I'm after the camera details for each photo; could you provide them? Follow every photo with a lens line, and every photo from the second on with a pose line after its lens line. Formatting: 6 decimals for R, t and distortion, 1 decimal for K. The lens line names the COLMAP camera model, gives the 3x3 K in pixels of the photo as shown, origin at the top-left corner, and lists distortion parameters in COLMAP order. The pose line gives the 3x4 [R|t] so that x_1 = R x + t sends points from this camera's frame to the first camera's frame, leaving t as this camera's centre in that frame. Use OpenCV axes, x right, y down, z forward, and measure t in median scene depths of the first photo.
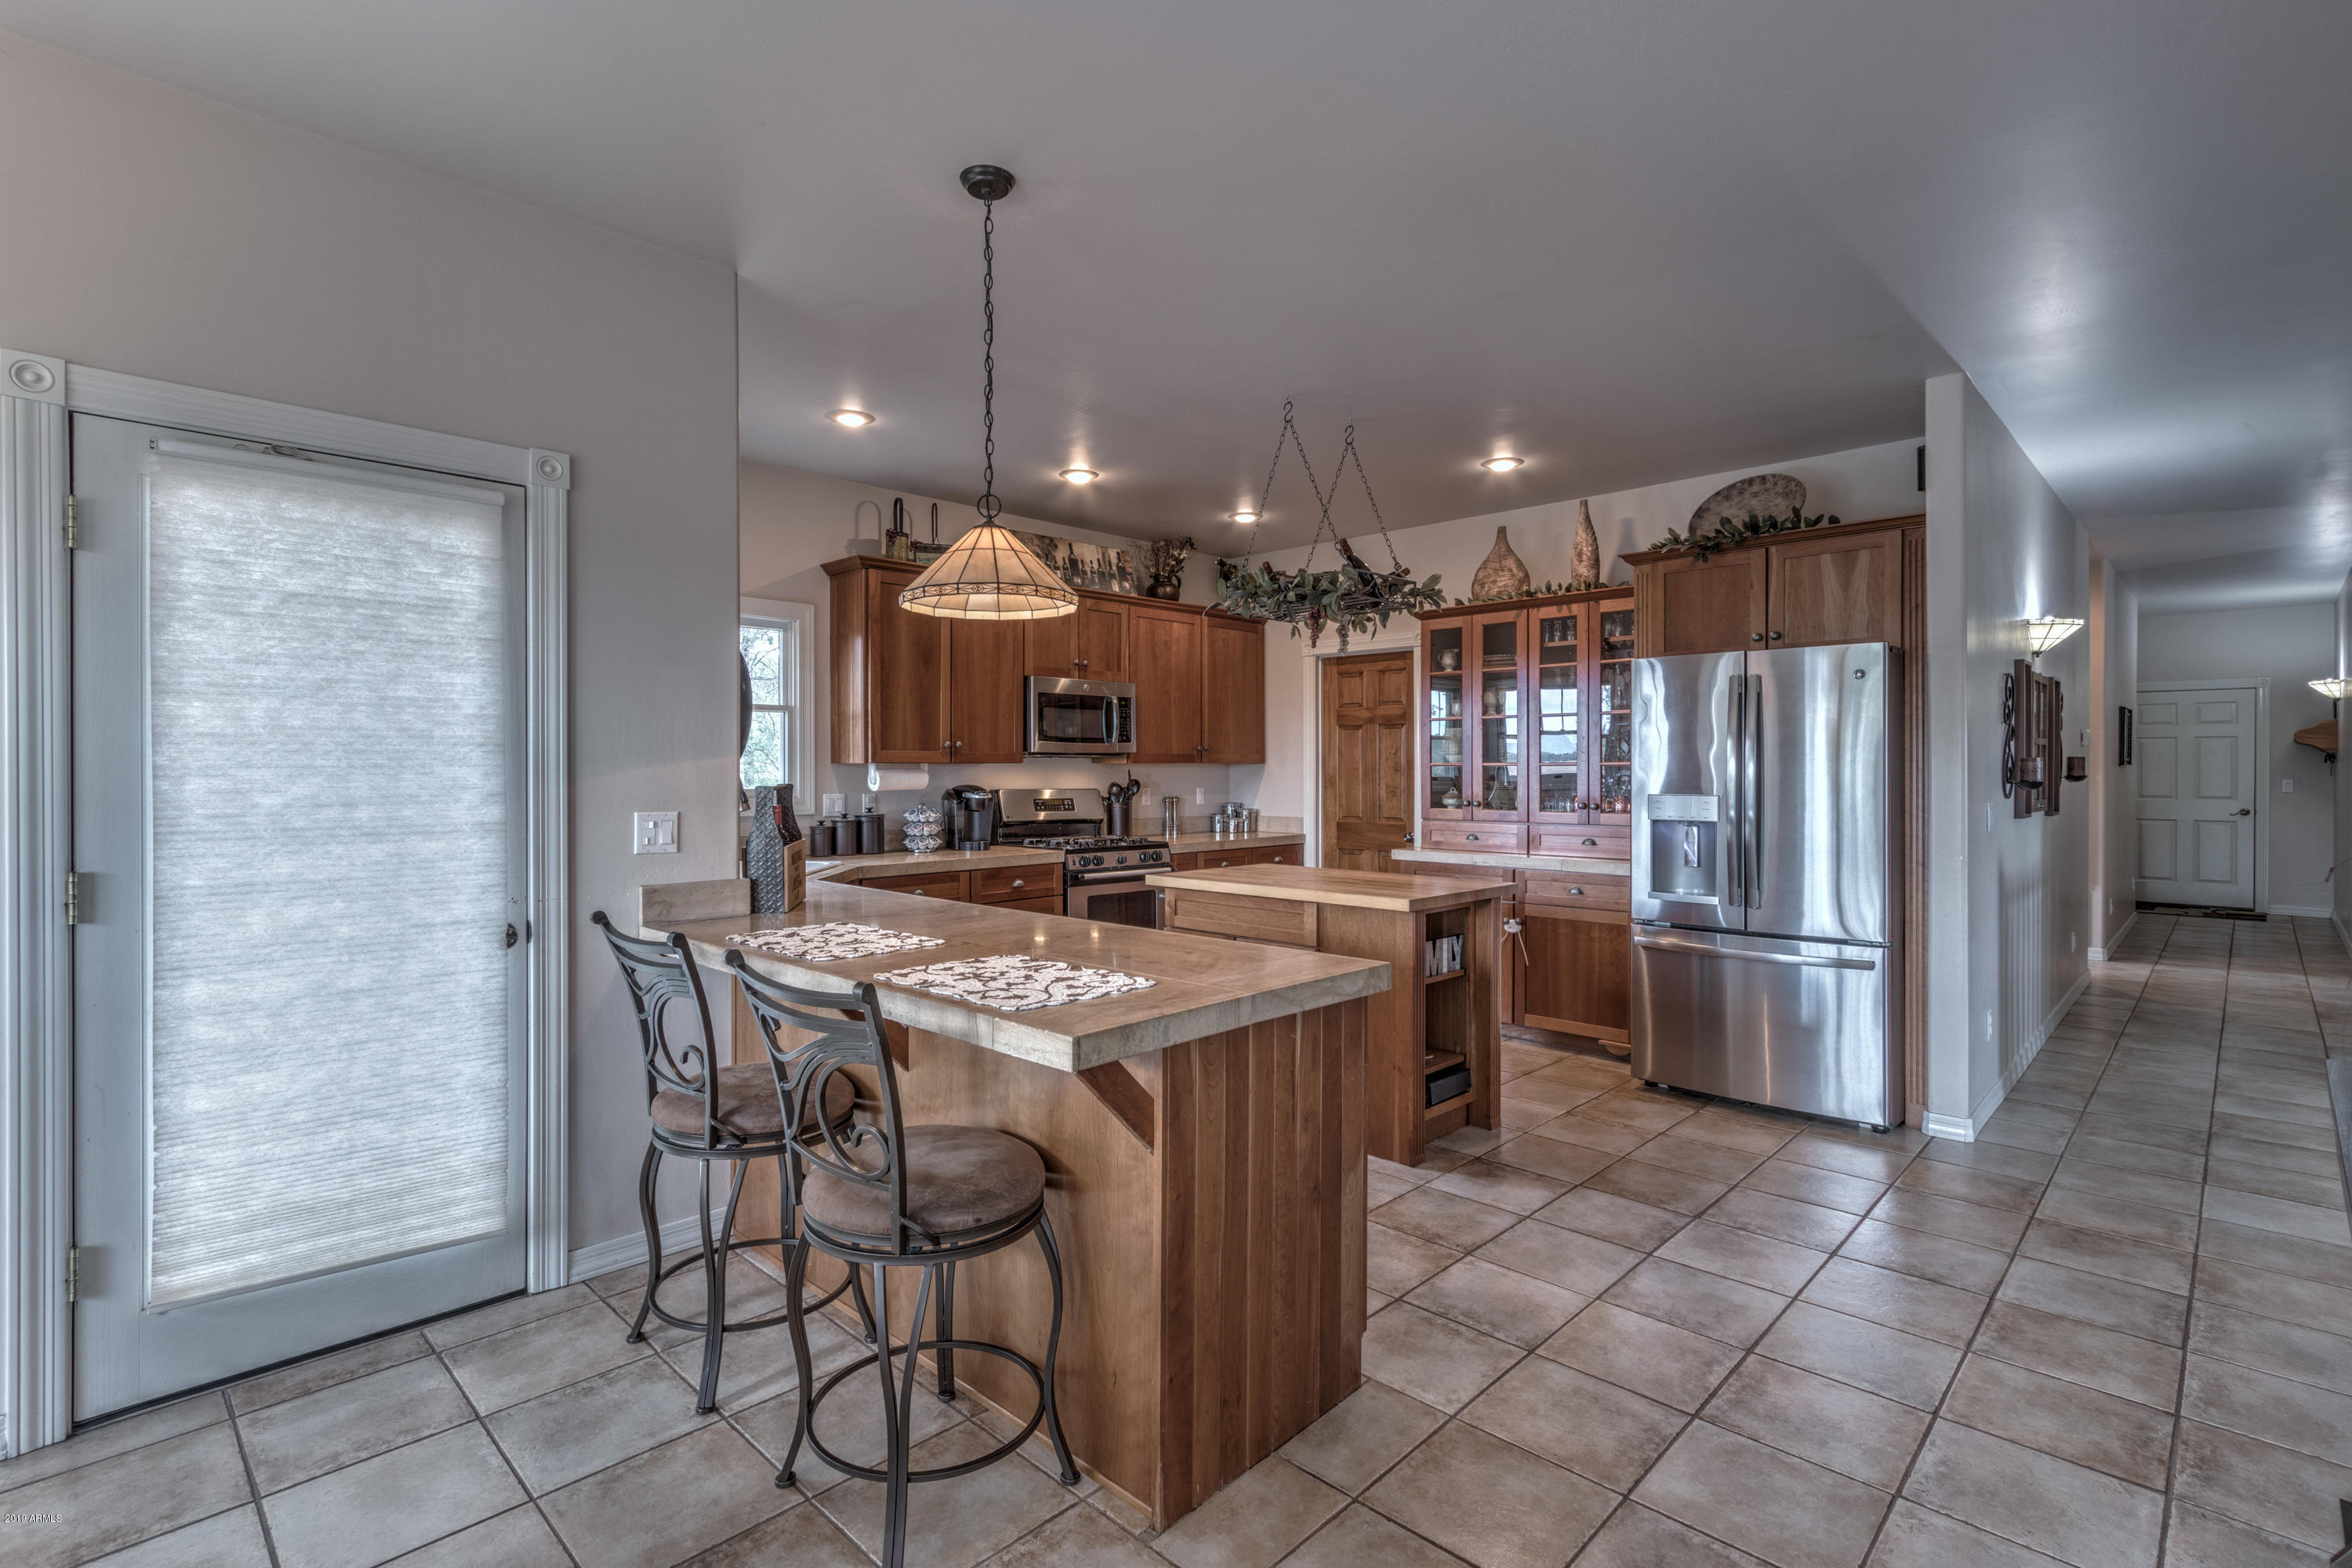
lens RADIAL K [[1078.8, 0, 1190.8], [0, 1078.8, 778.4], [0, 0, 1]] dist [0.001877, -0.001756]
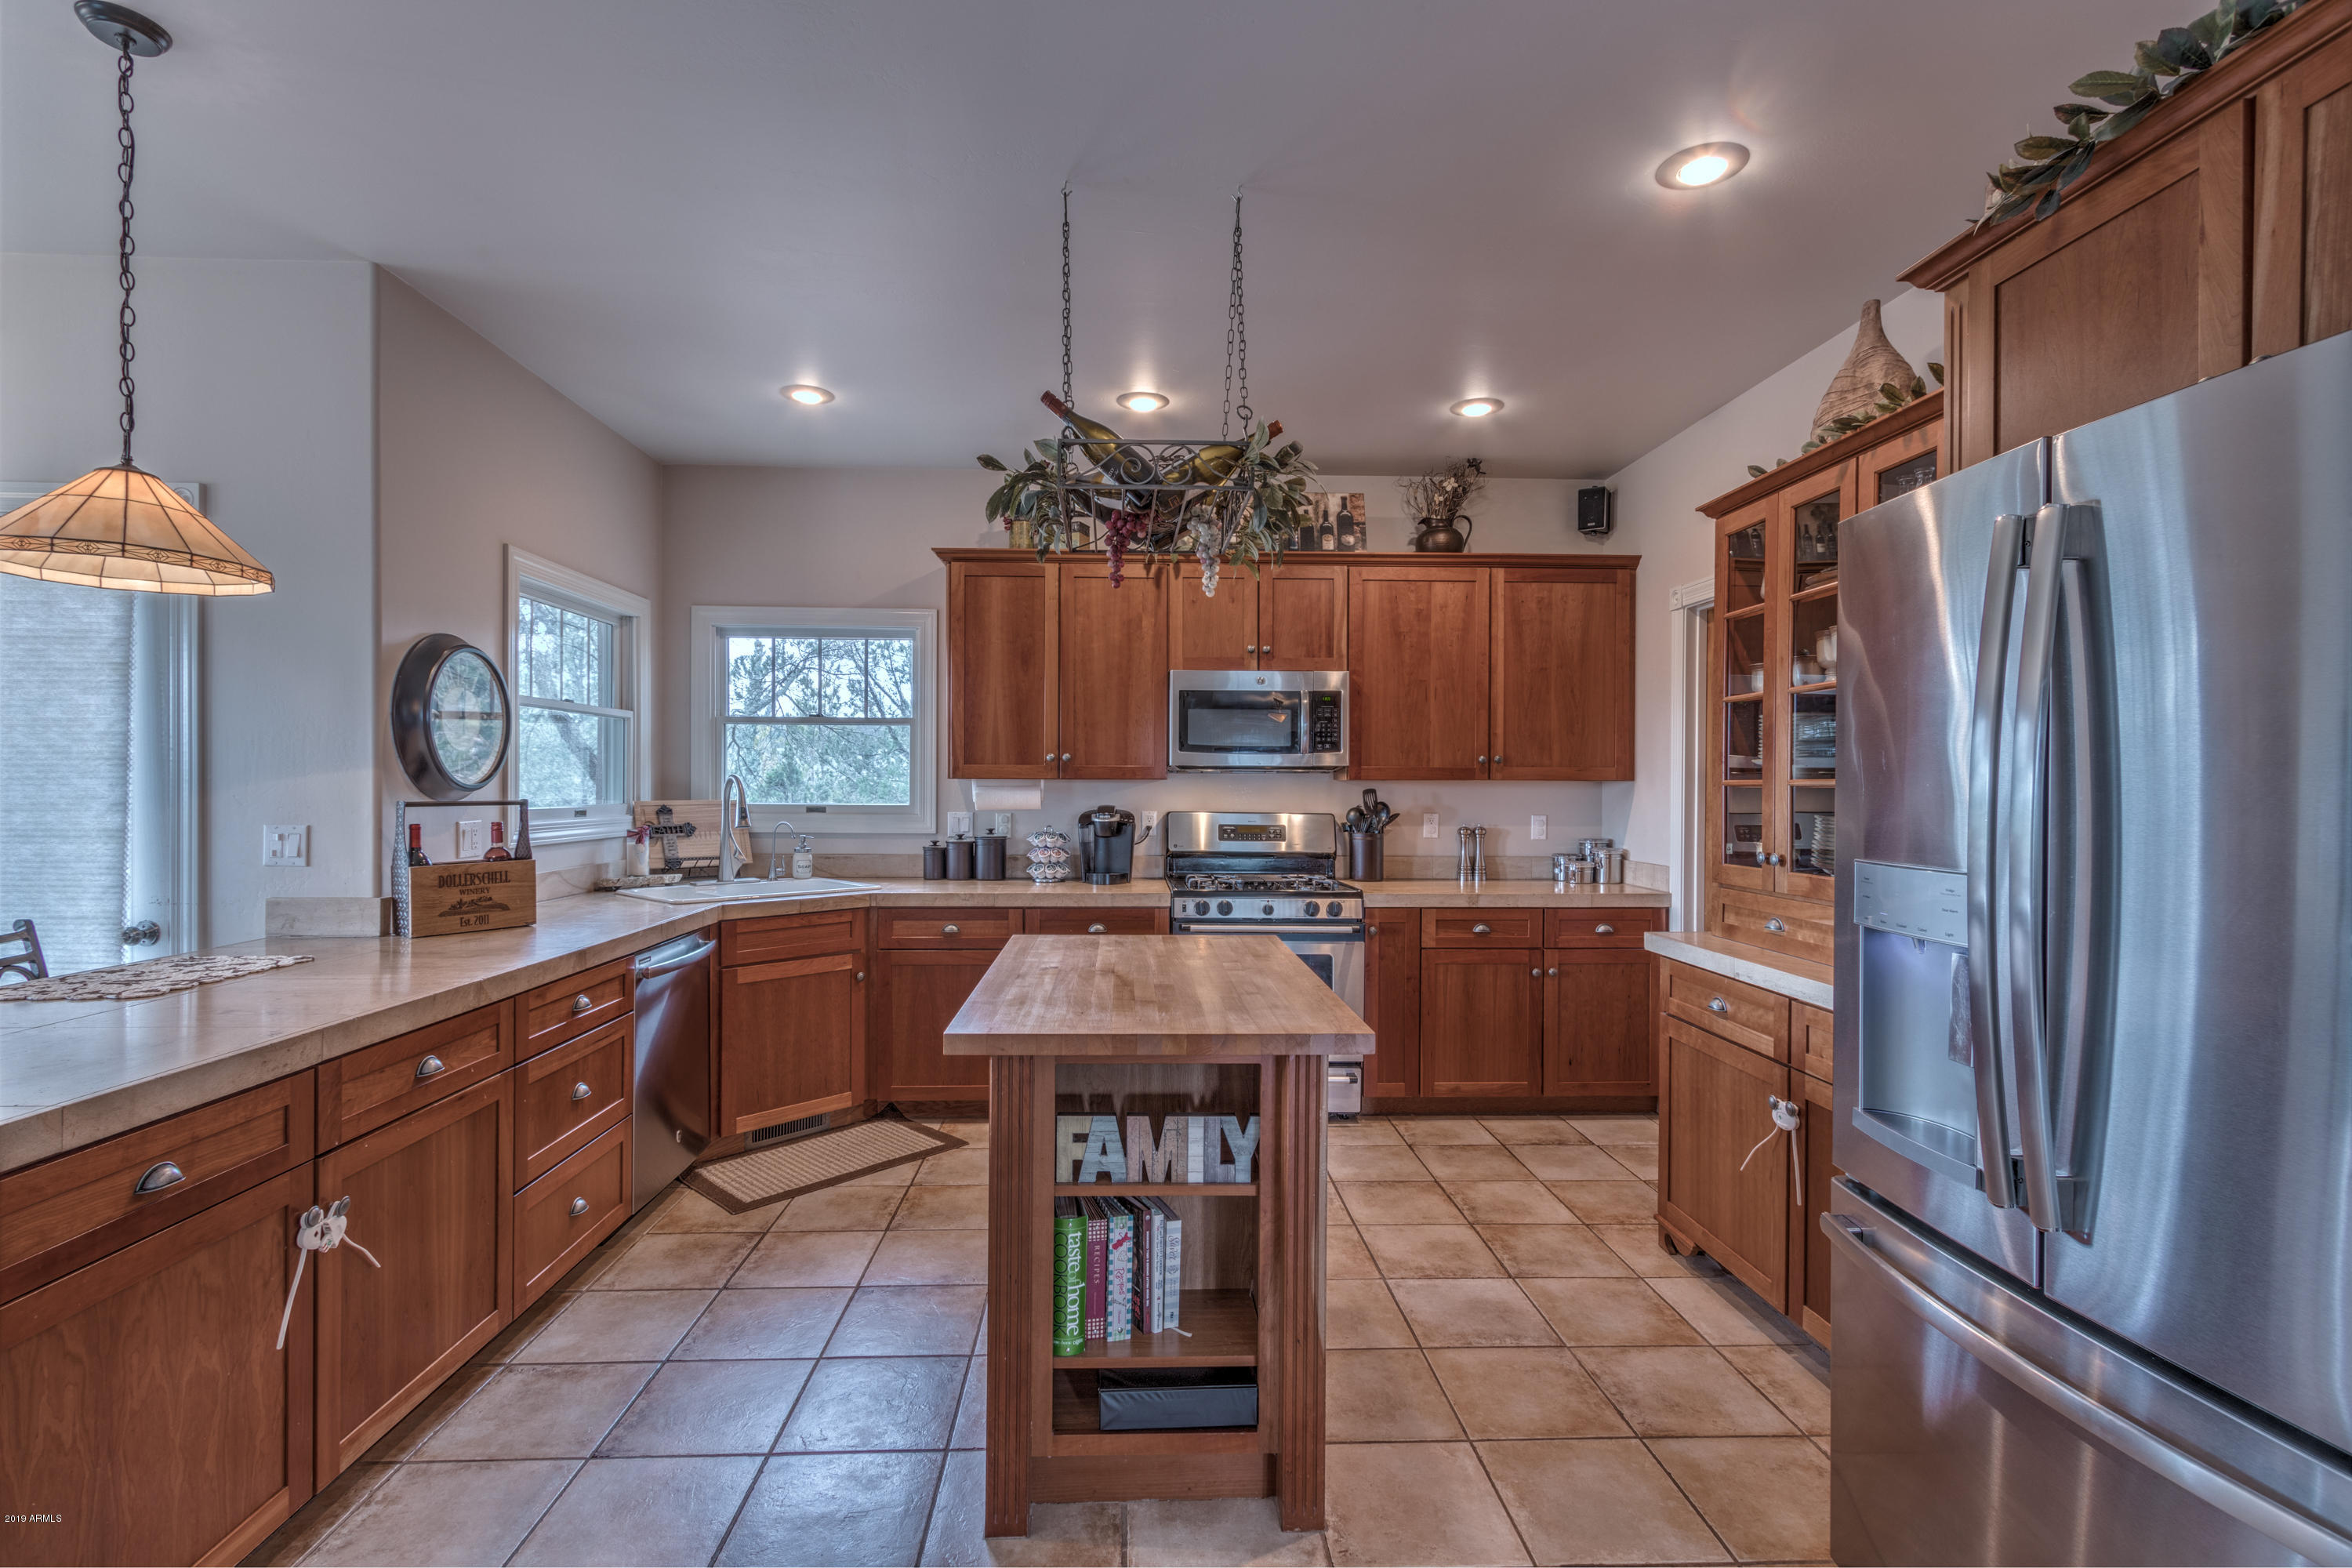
lens RADIAL K [[1078.8, 0, 1182.3], [0, 1078.8, 788.1], [0, 0, 1]] dist [0.001877, -0.001756]
pose [[0.730313, 0.008066, -0.683065, 0.898850], [-0.013091, 0.999912, -0.002188, -0.013262], [0.682987, 0.010540, 0.730355, 0.946572]]
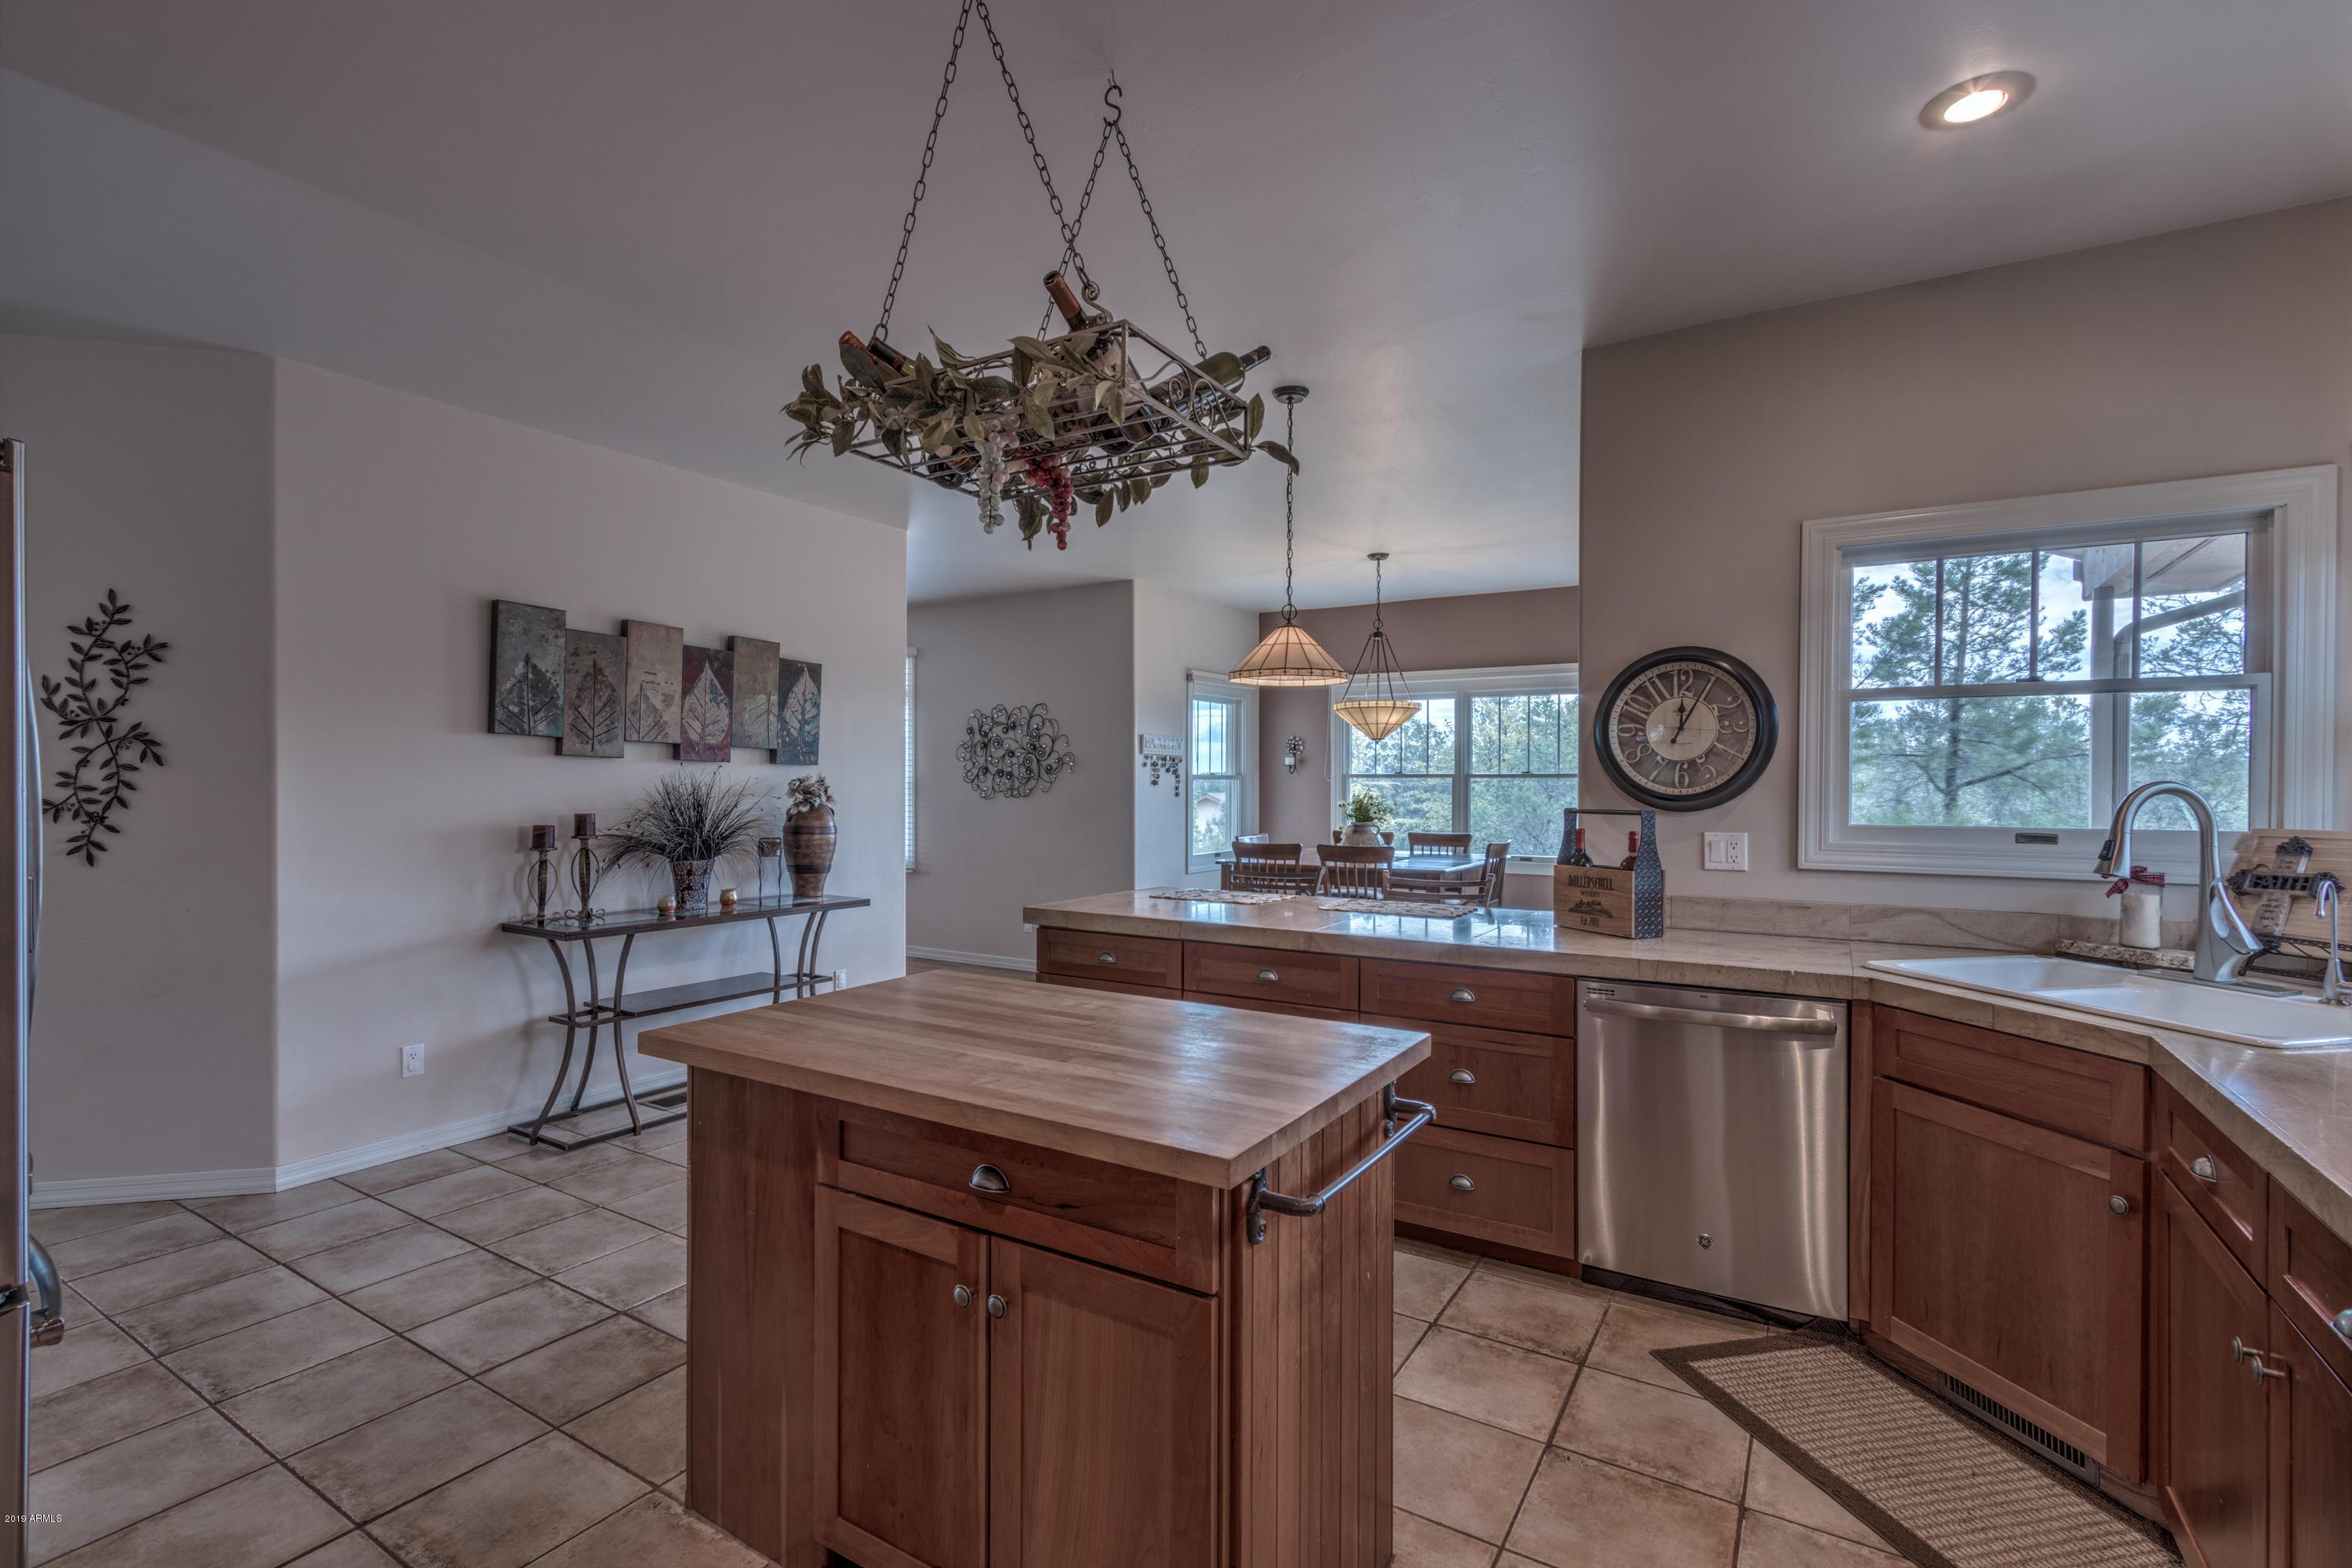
lens RADIAL K [[1078.8, 0, 1171.5], [0, 1078.8, 779.3], [0, 0, 1]] dist [0.001877, -0.001756]
pose [[-0.980308, -0.001303, -0.197473, 0.258799], [-0.002695, 0.999973, 0.006780, -0.034604], [0.197458, 0.007179, -0.980285, 2.423266]]
